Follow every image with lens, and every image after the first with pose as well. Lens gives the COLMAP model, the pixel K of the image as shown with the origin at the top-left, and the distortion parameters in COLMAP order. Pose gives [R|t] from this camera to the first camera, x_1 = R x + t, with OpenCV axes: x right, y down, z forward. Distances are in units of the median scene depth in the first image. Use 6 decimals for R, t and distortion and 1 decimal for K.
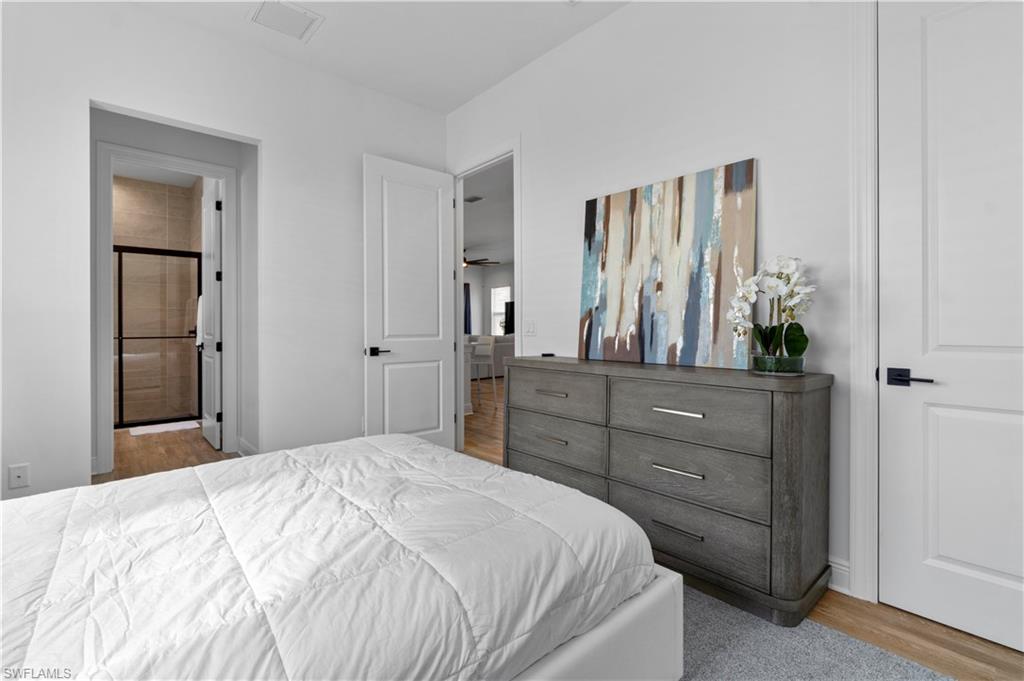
lens RADIAL K [[452.2, 0, 517.4], [0, 452.2, 332.7], [0, 0, 1]] dist [0.001029, 0.000039]
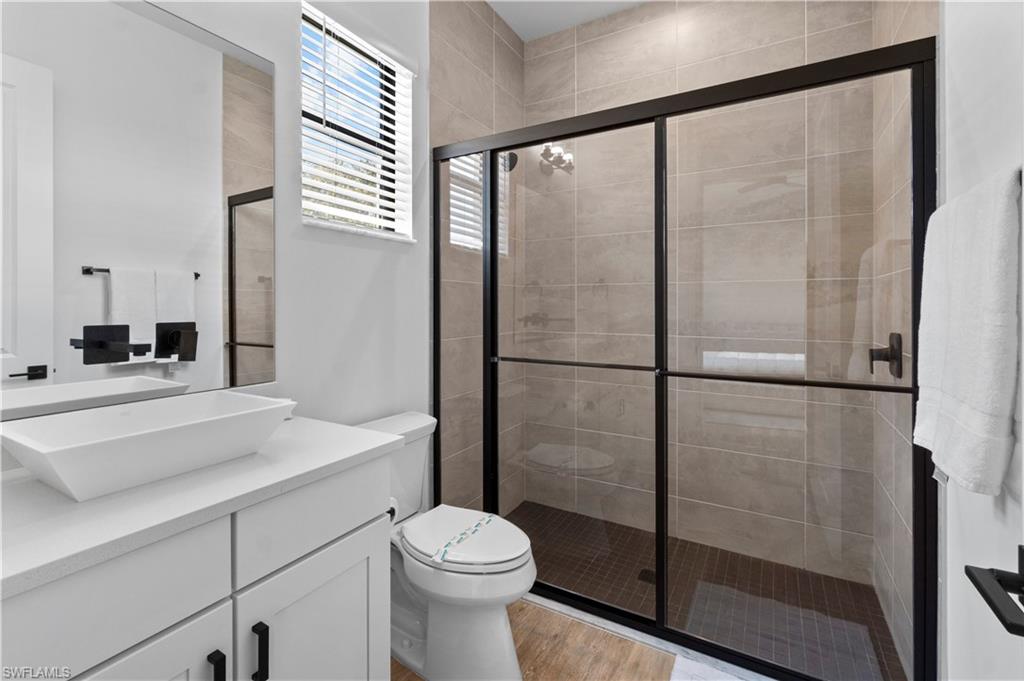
lens RADIAL K [[455.5, 0, 509.3], [0, 455.5, 304.2], [0, 0, 1]] dist [0.000910, 0.000708]
pose [[0.300176, -0.016927, -0.953734, -0.535392], [0.002310, 0.999853, -0.017018, -0.031953], [0.953881, 0.002905, 0.300171, 0.713169]]
